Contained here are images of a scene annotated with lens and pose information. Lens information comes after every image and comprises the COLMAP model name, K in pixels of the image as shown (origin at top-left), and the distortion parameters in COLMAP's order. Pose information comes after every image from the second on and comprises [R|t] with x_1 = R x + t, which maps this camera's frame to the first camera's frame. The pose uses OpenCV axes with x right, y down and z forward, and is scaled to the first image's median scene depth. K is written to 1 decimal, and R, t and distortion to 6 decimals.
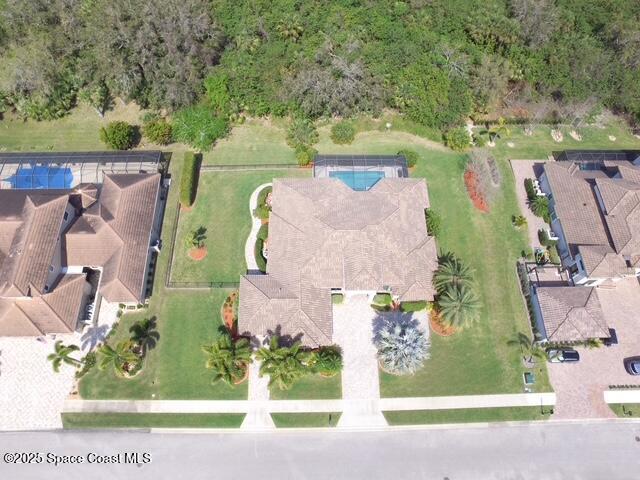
lens RADIAL K [[432.0, 0, 318.5], [0, 432.0, 242.6], [0, 0, 1]] dist [-0.119326, 0.089363]
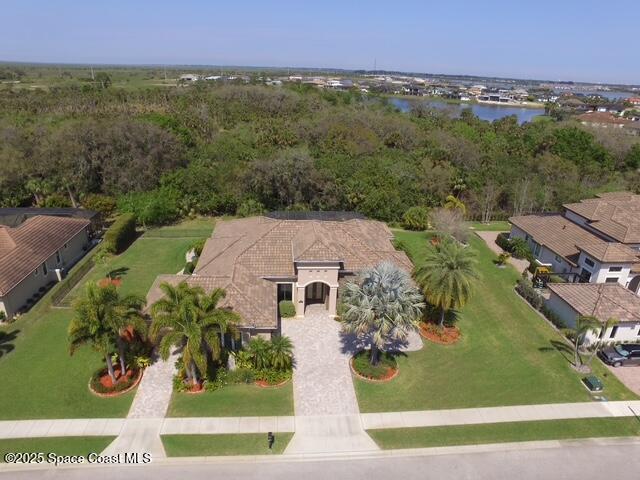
lens RADIAL K [[432.0, 0, 318.5], [0, 432.0, 242.6], [0, 0, 1]] dist [-0.119326, 0.089363]
pose [[0.997631, -0.007297, 0.068406, 0.050769], [0.051768, 0.734497, -0.676635, 0.581602], [-0.045307, 0.678573, 0.733135, 0.422676]]
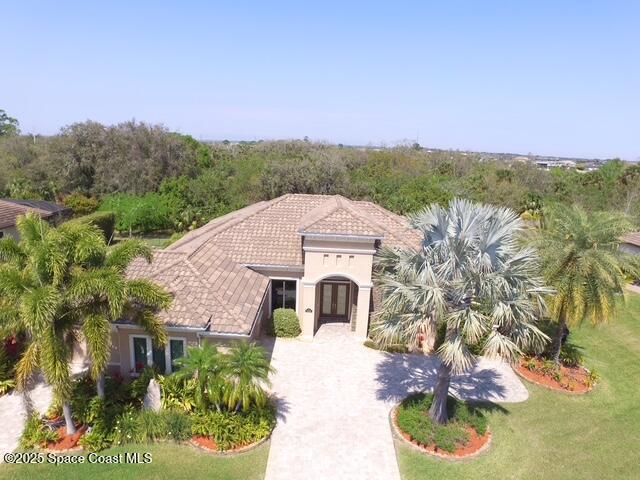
lens RADIAL K [[432.0, 0, 318.5], [0, 432.0, 242.6], [0, 0, 1]] dist [-0.119326, 0.089363]
pose [[0.999073, 0.033941, -0.026490, 0.091348], [-0.041707, 0.610245, -0.791114, 0.452964], [-0.010686, 0.791485, 0.611095, 0.725010]]
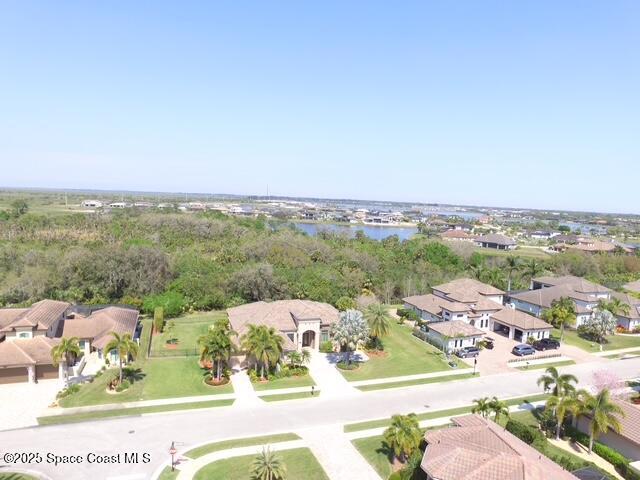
lens RADIAL K [[432.0, 0, 318.5], [0, 432.0, 242.6], [0, 0, 1]] dist [-0.119326, 0.089363]
pose [[0.951030, -0.007589, 0.309005, -0.292757], [0.267926, 0.518744, -0.811862, 1.096499], [-0.154133, 0.854896, 0.495375, 0.102162]]
